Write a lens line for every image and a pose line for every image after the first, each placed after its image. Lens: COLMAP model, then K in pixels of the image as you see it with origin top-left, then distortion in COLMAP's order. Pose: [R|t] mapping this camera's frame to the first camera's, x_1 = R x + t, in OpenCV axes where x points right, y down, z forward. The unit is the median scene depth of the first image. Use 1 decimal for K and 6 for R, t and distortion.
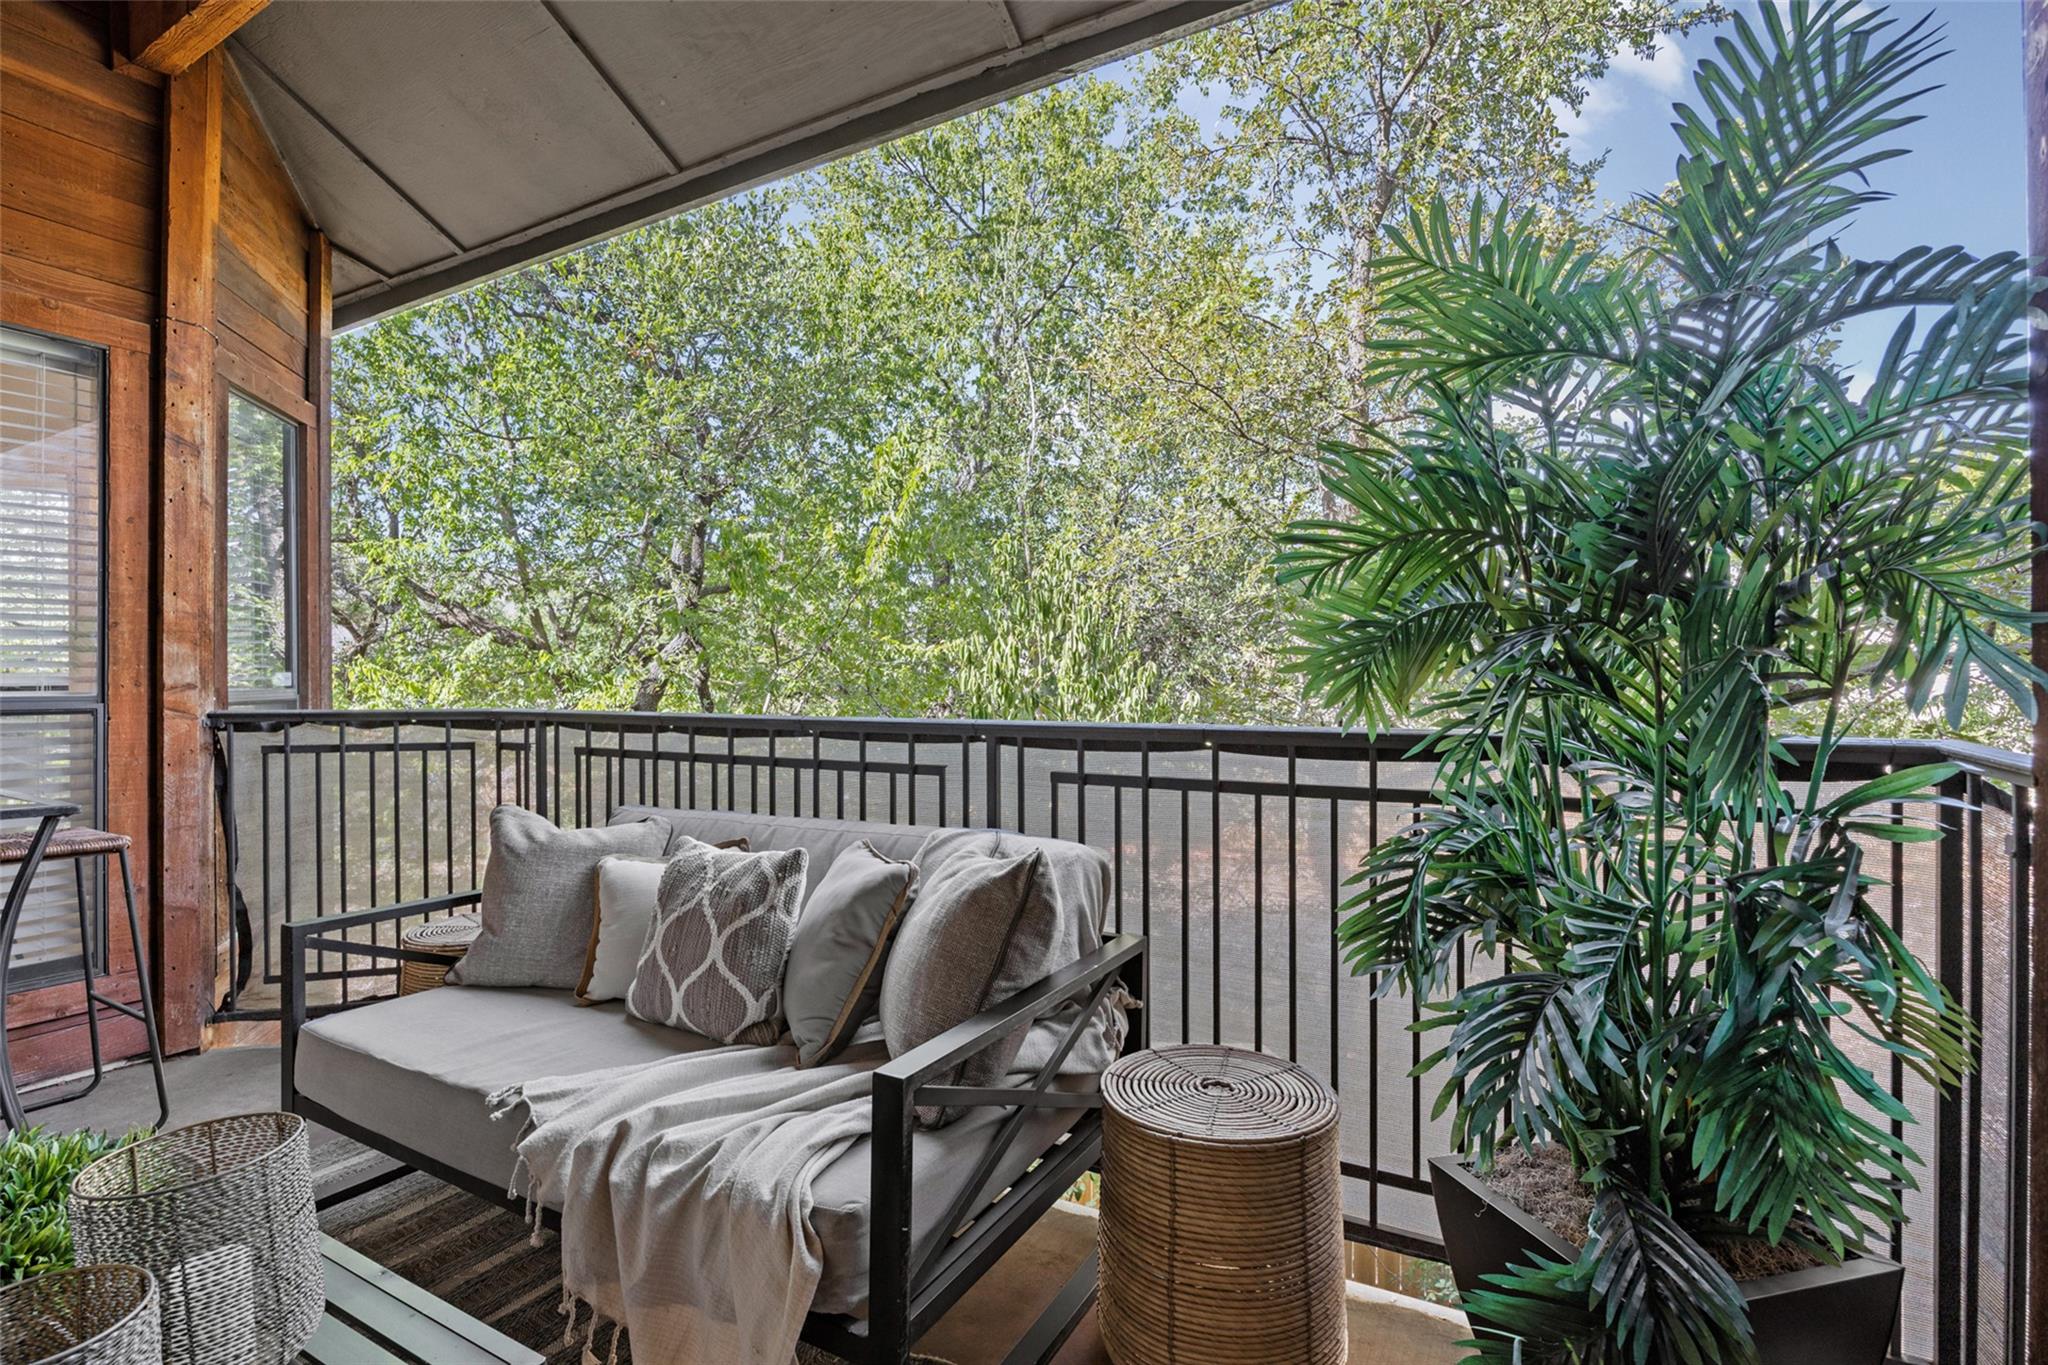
lens RADIAL K [[964.3, 0, 1020.6], [0, 964.3, 671.8], [0, 0, 1]] dist [-0.012752, -0.001387]
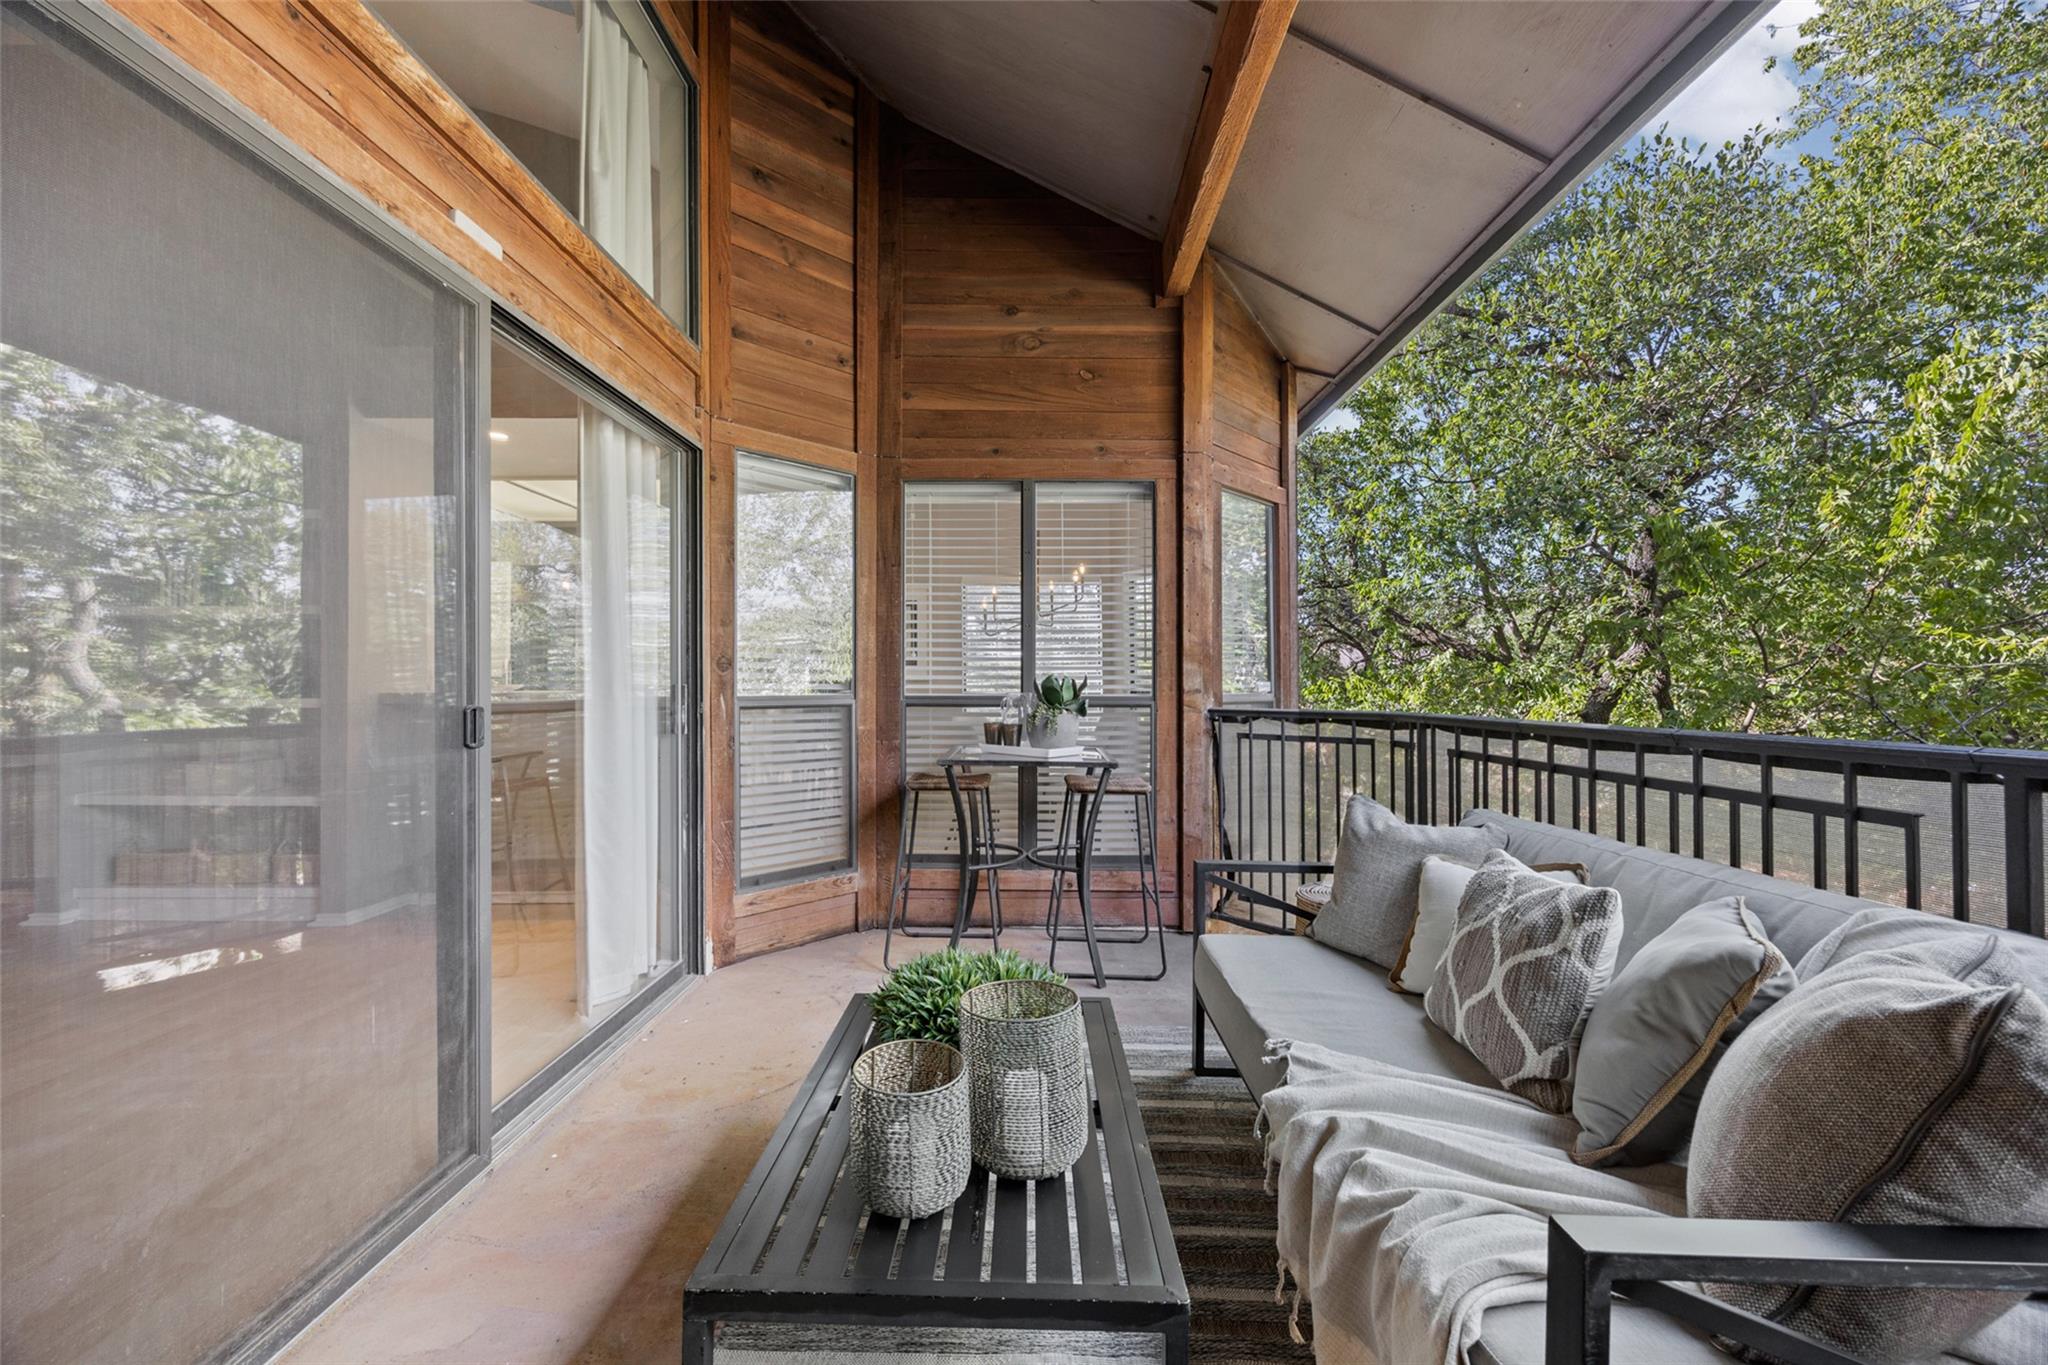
lens RADIAL K [[777.1, 0, 1013.4], [0, 777.1, 676.1], [0, 0, 1]] dist [-0.002406, -0.000216]
pose [[0.472397, -0.012046, -0.881304, 0.095118], [0.004188, 0.999926, -0.011422, 0.005429], [0.881376, 0.001705, 0.472413, 0.191504]]
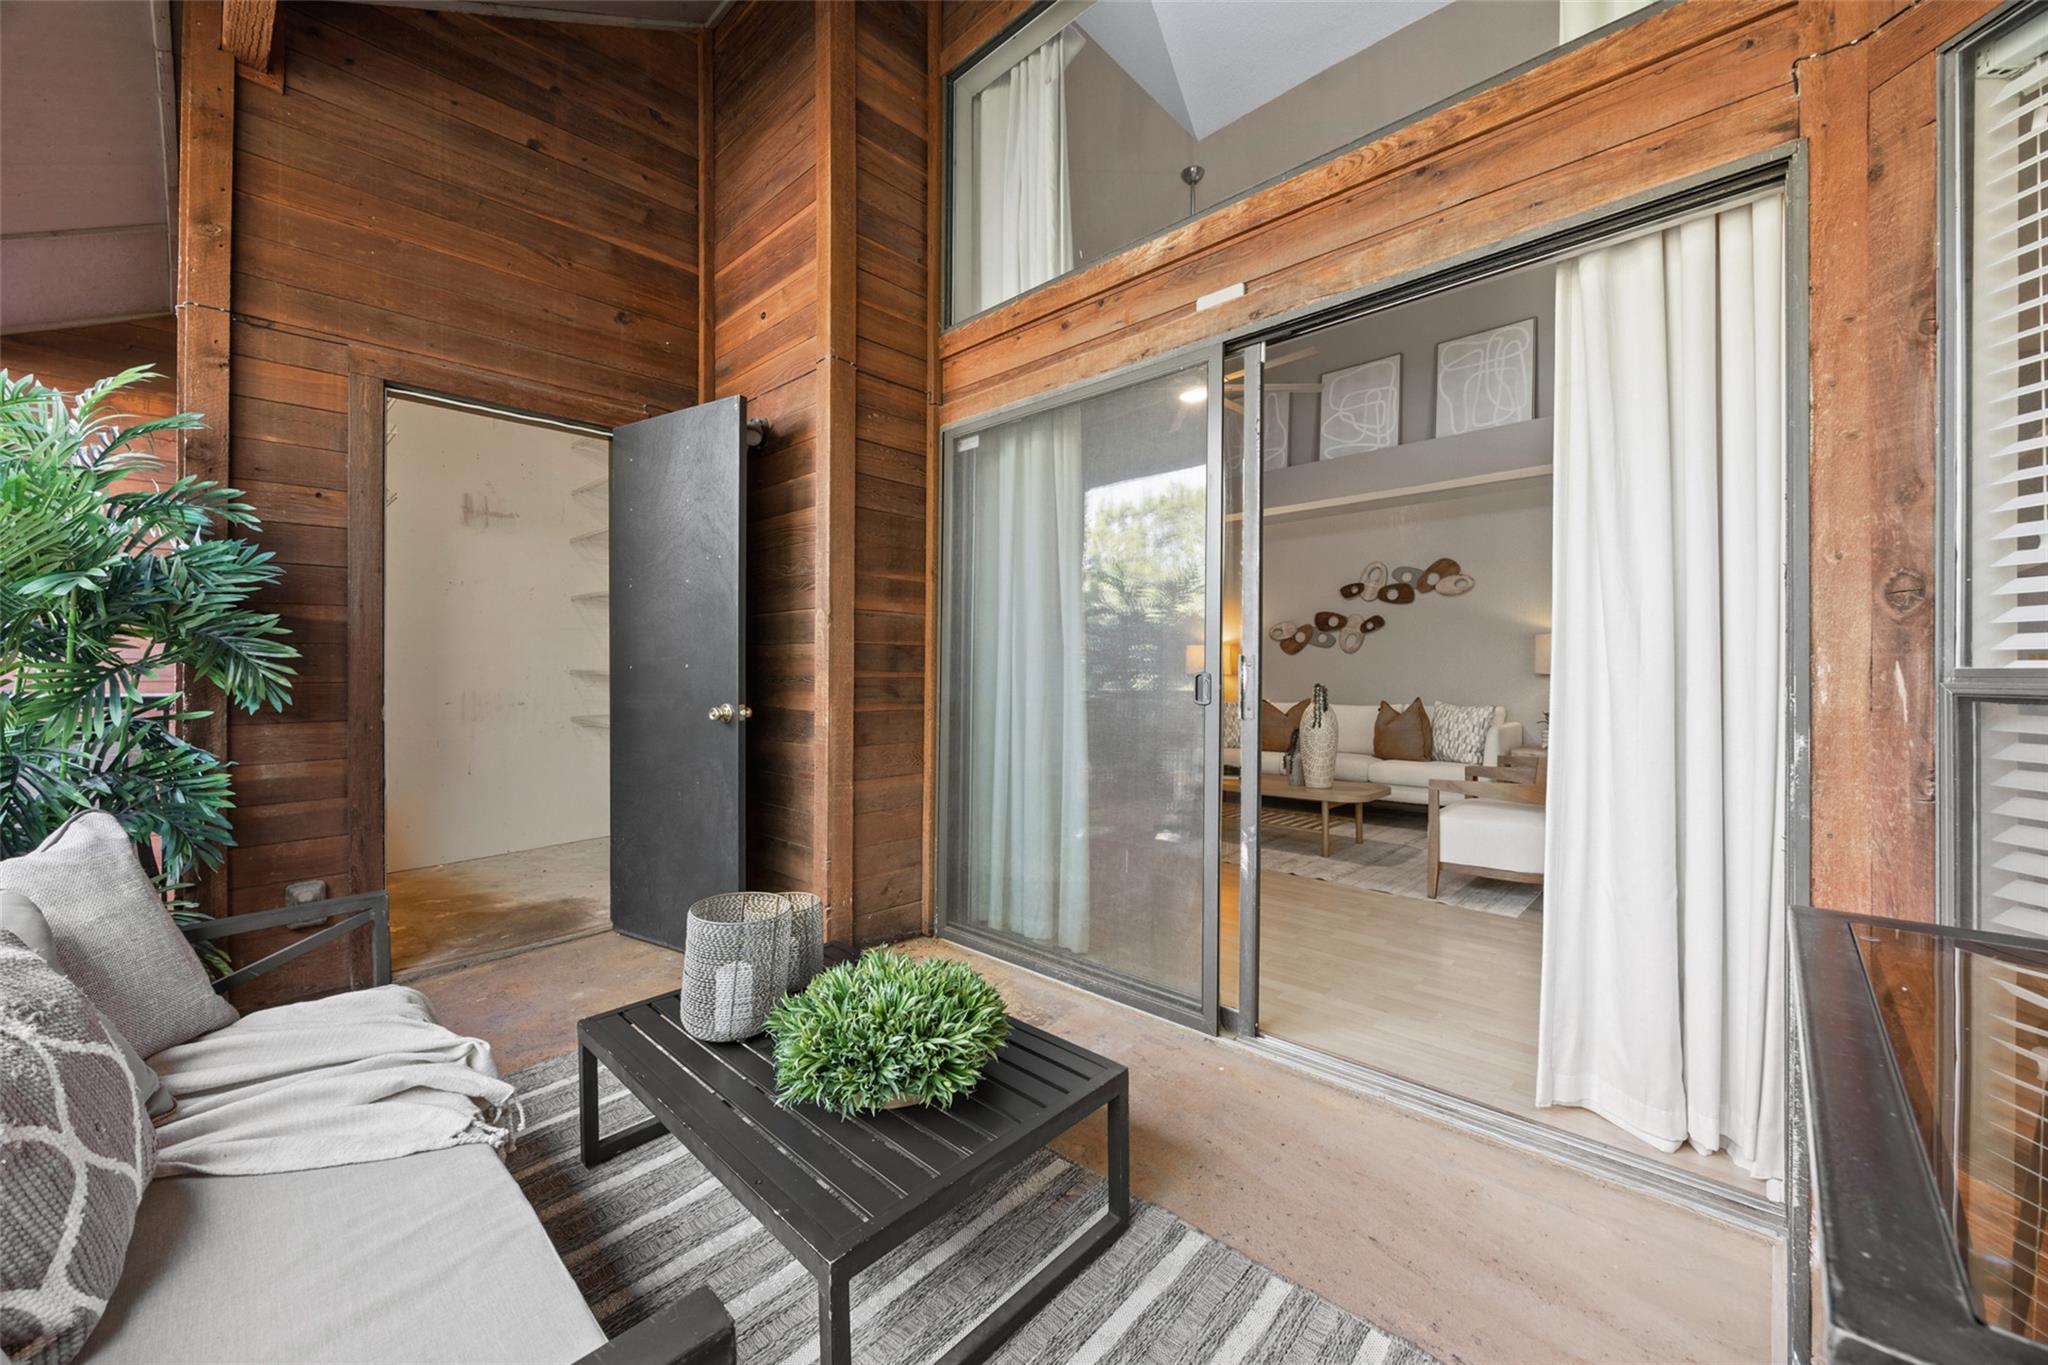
lens RADIAL K [[777.1, 0, 1018.9], [0, 777.1, 676.4], [0, 0, 1]] dist [-0.002406, -0.000216]
pose [[-0.968310, 0.003096, 0.249732, -0.797096], [0.003733, 0.999991, 0.002077, 0.024019], [-0.249723, 0.002943, -0.968313, 1.055096]]
